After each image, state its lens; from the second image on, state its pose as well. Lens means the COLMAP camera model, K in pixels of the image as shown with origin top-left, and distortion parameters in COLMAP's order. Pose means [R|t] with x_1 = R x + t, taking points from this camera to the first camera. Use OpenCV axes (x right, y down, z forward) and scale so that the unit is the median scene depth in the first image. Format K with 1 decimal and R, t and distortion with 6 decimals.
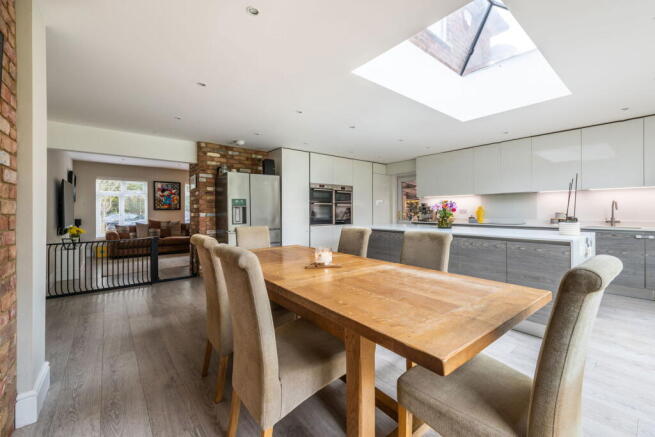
lens RADIAL K [[269.0, 0, 329.4], [0, 269.0, 212.3], [0, 0, 1]] dist [0.001304, 0.000087]
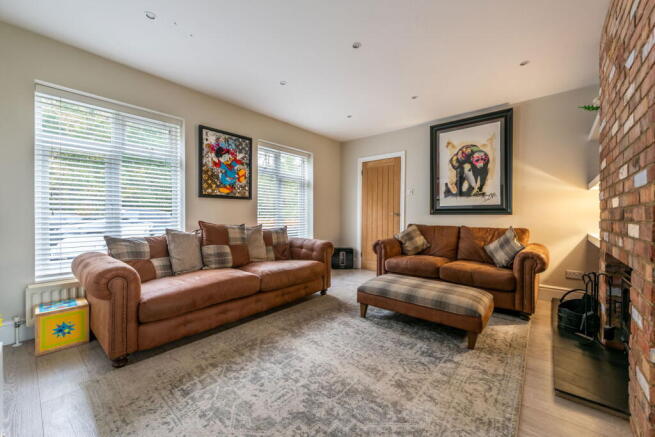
lens RADIAL K [[257.5, 0, 327.2], [0, 257.5, 215.7], [0, 0, 1]] dist [0.007035, -0.000512]
pose [[0.983626, 0.009995, 0.179944, -0.527759], [-0.009285, 0.999945, -0.004787, 0.019094], [-0.179982, 0.003038, 0.983665, 0.580100]]
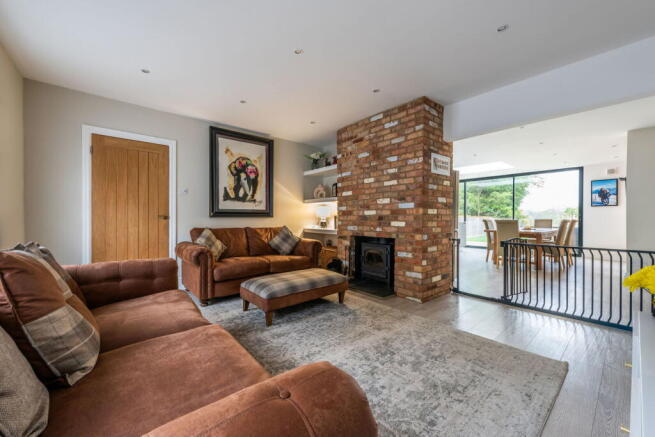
lens RADIAL K [[257.5, 0, 331.0], [0, 257.5, 219.9], [0, 0, 1]] dist [0.007035, -0.000512]
pose [[-0.032240, -0.002189, 0.999478, -0.795721], [0.003199, 0.999992, 0.002293, 0.016593], [-0.999475, 0.003272, -0.032233, 0.896674]]
